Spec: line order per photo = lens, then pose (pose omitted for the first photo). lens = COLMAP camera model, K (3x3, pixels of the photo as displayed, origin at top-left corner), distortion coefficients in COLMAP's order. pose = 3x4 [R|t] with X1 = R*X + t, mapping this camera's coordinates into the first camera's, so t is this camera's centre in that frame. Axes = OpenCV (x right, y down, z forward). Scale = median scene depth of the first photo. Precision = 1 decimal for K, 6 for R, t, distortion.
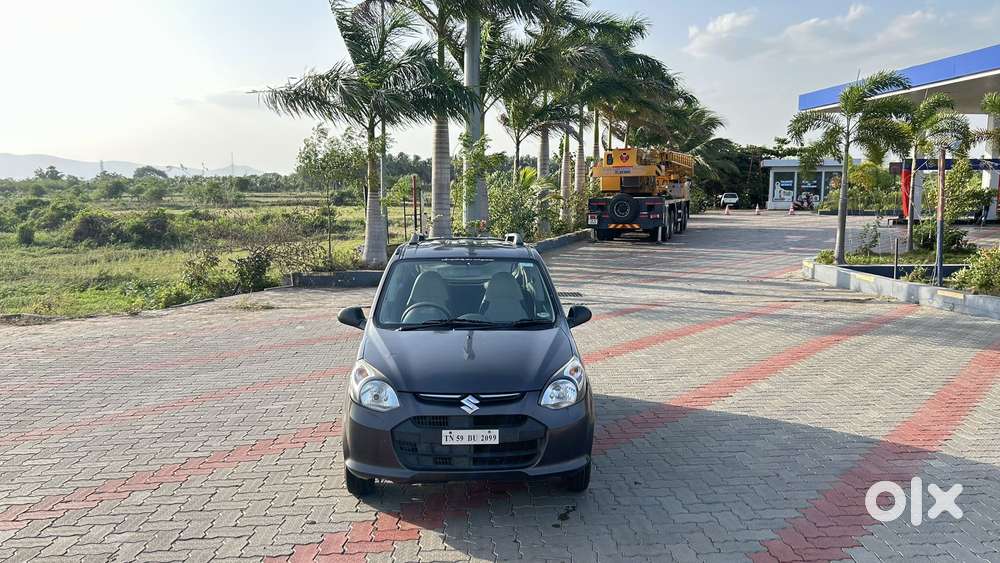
lens RADIAL K [[757.9, 0, 496.1], [0, 757.9, 301.8], [0, 0, 1]] dist [0.048909, -0.053230]
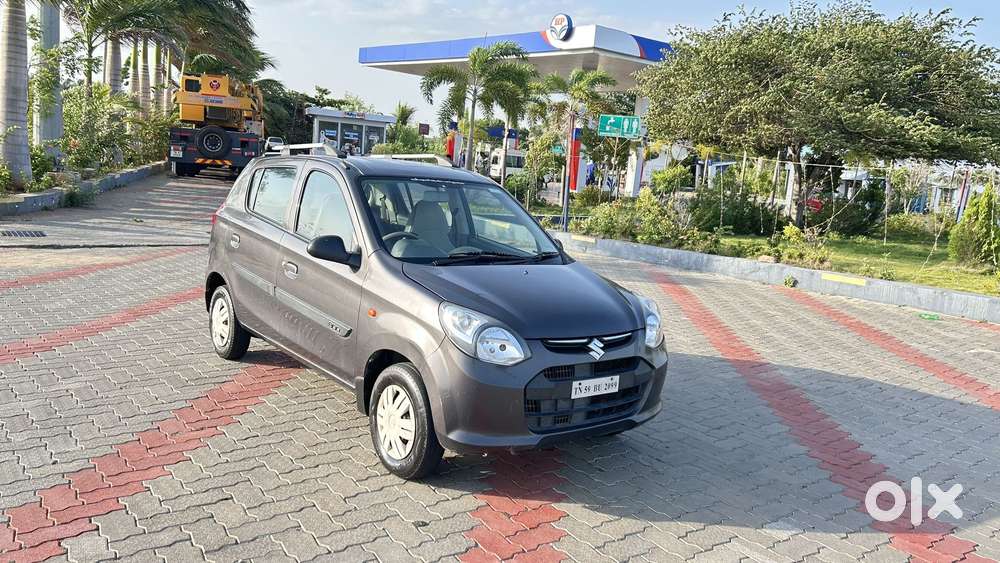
lens RADIAL K [[757.9, 0, 501.1], [0, 757.9, 289.1], [0, 0, 1]] dist [0.048909, -0.053230]
pose [[0.808085, -0.026223, 0.588482, -0.162212], [-0.004555, 0.998701, 0.050758, 0.006732], [-0.589048, -0.043697, 0.806916, 0.099322]]
